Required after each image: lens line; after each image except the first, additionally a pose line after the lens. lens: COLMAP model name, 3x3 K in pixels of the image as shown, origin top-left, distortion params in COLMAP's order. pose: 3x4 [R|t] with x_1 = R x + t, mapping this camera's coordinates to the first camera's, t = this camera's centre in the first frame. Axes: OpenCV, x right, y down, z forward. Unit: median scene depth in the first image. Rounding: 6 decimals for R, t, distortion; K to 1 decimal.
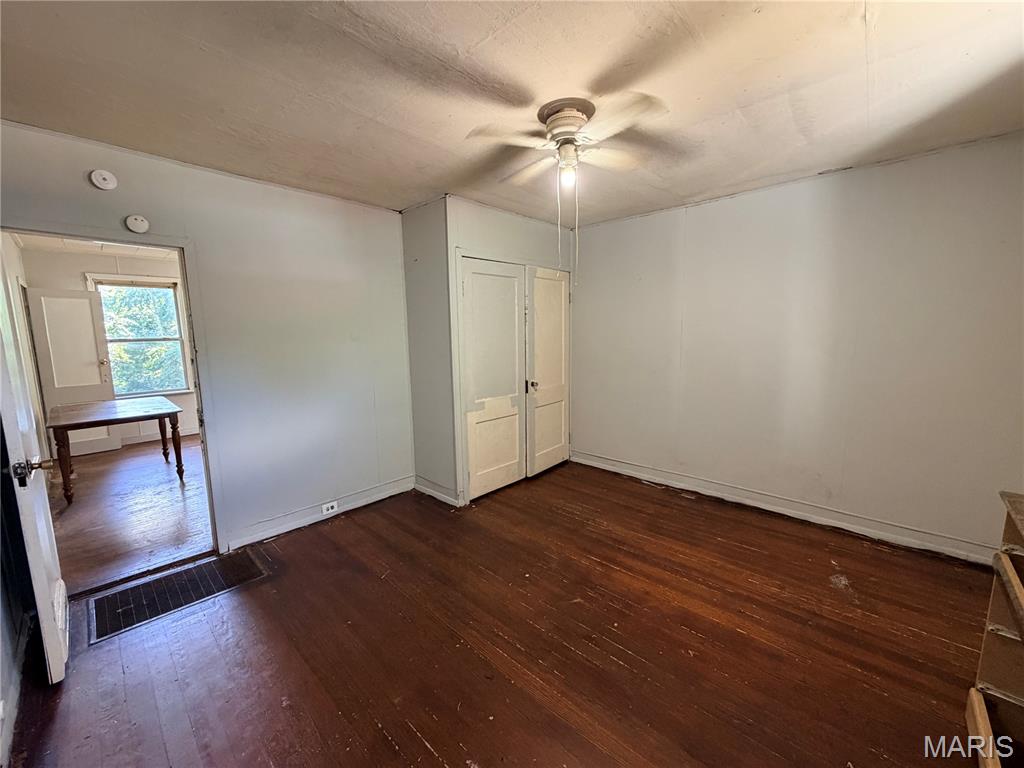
lens RADIAL K [[409.9, 0, 511.6], [0, 409.9, 386.0], [0, 0, 1]] dist [0.001324, -0.000329]
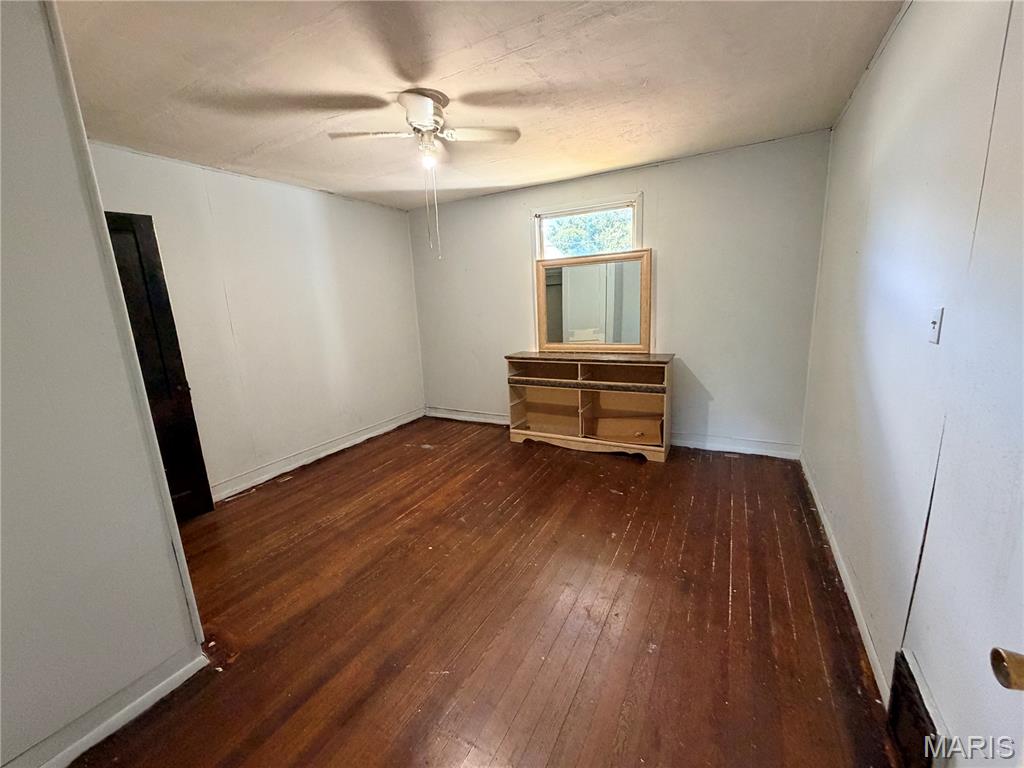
lens RADIAL K [[409.9, 0, 512.6], [0, 409.9, 383.9], [0, 0, 1]] dist [0.001324, -0.000329]
pose [[-0.260087, -0.170631, 0.950389, -0.725576], [0.181589, 0.958057, 0.221702, -0.083832], [-0.948357, 0.230242, -0.218193, 0.764186]]
